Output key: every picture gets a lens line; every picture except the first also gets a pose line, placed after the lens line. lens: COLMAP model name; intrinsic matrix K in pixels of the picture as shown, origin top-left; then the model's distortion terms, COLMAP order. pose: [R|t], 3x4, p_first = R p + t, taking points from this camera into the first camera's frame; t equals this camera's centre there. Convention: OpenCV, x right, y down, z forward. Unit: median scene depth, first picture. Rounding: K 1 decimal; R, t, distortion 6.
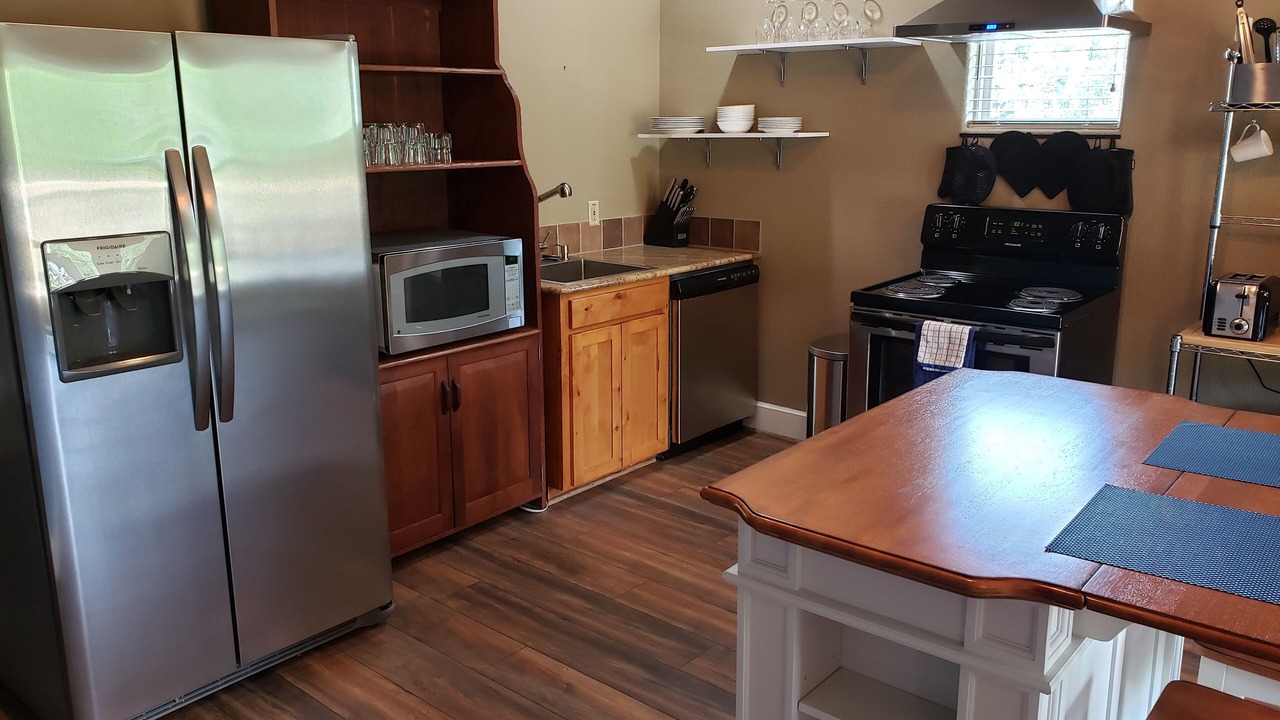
lens RADIAL K [[1020.2, 0, 637.4], [0, 1020.2, 360.1], [0, 0, 1]] dist [0.002381, -0.001190]
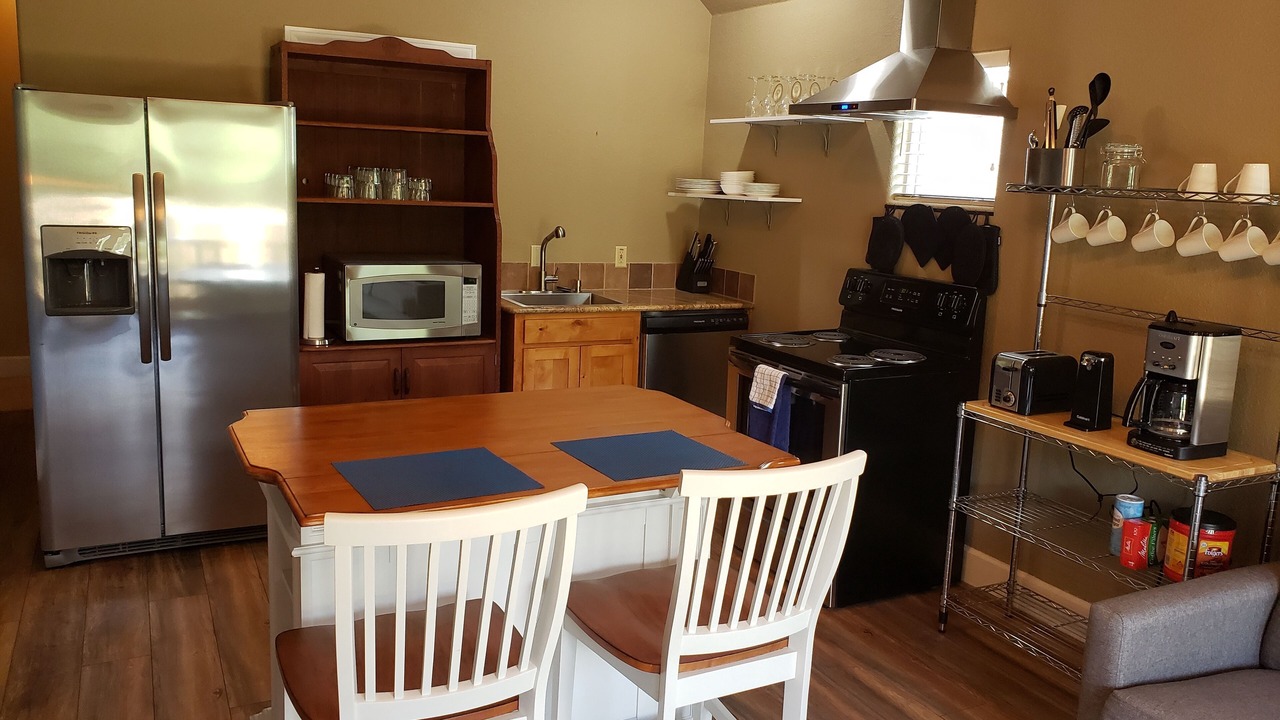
lens RADIAL K [[1020.2, 0, 647.8], [0, 1020.2, 357.6], [0, 0, 1]] dist [0.002381, -0.001190]
pose [[0.923676, 0.112821, -0.366189, 0.518439], [-0.135721, 0.990044, -0.037317, 0.011200], [0.358334, 0.084168, 0.929792, -0.073907]]
